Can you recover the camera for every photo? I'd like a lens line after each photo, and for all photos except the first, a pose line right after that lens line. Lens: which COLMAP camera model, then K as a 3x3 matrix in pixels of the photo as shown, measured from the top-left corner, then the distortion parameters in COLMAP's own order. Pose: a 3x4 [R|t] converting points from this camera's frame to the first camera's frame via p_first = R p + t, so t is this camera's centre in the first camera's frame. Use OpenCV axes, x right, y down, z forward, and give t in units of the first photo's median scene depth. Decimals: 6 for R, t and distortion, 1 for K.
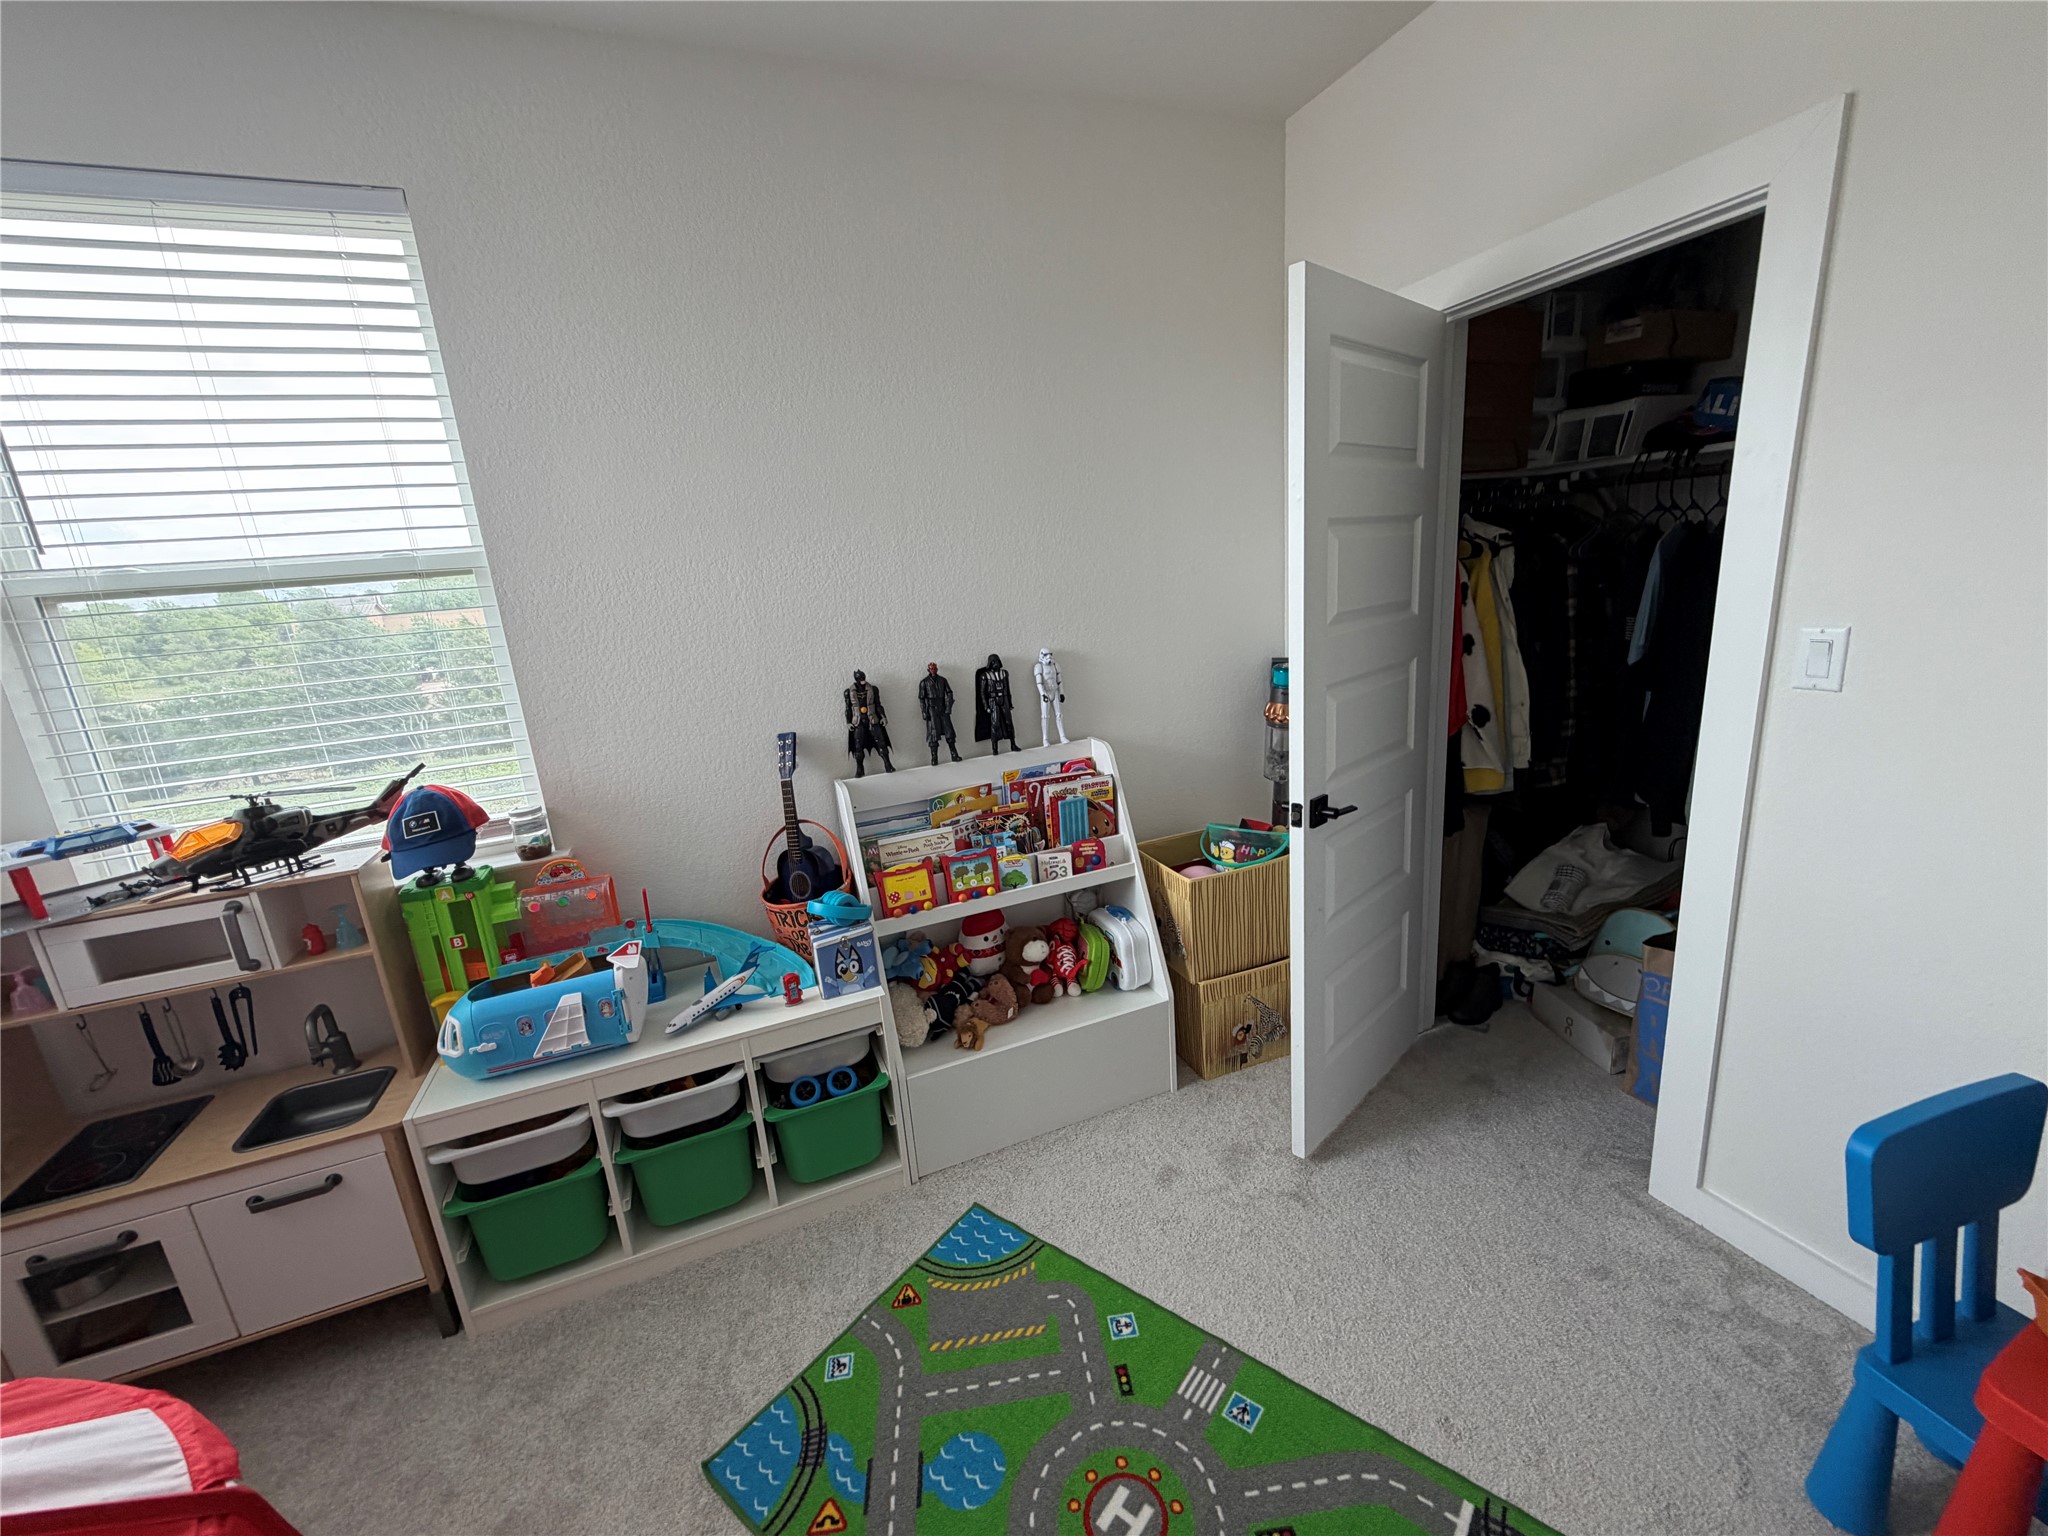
lens RADIAL K [[813.5, 0, 1019.2], [0, 813.5, 768.8], [0, 0, 1]] dist [0.001757, -0.000464]
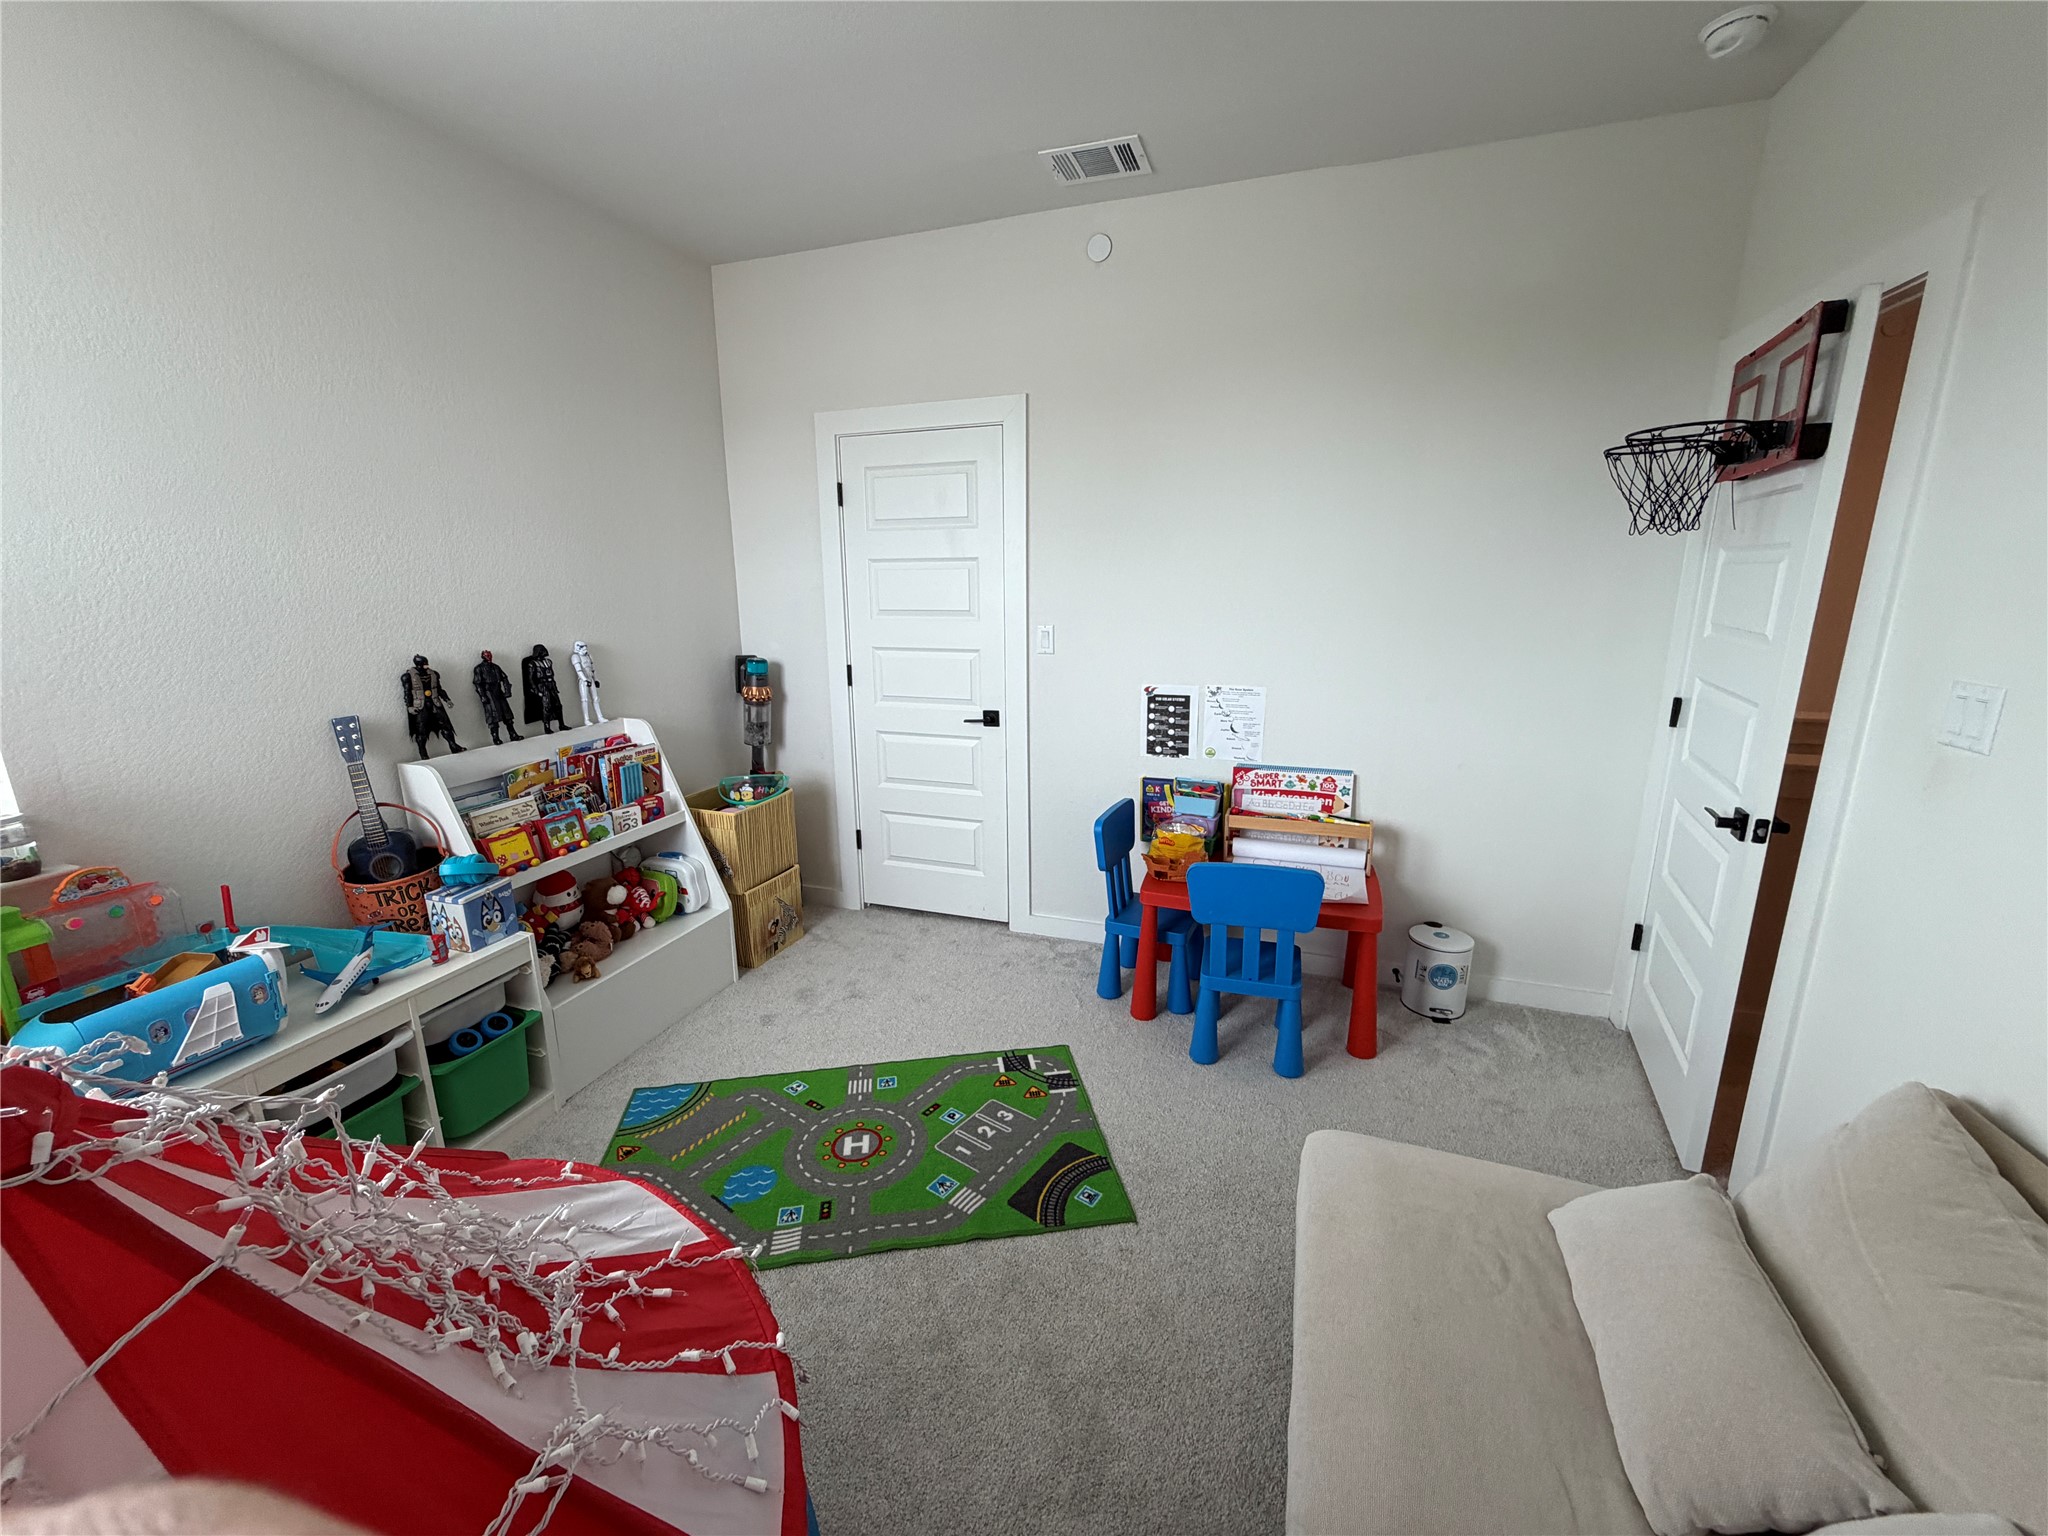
lens RADIAL K [[826.8, 0, 1014.2], [0, 826.8, 770.4], [0, 0, 1]] dist [0.002415, 0.000178]
pose [[0.657689, -0.097381, 0.746969, -0.486713], [0.136652, 0.990580, 0.008821, 0.115696], [-0.740791, 0.096273, 0.664800, -0.243558]]
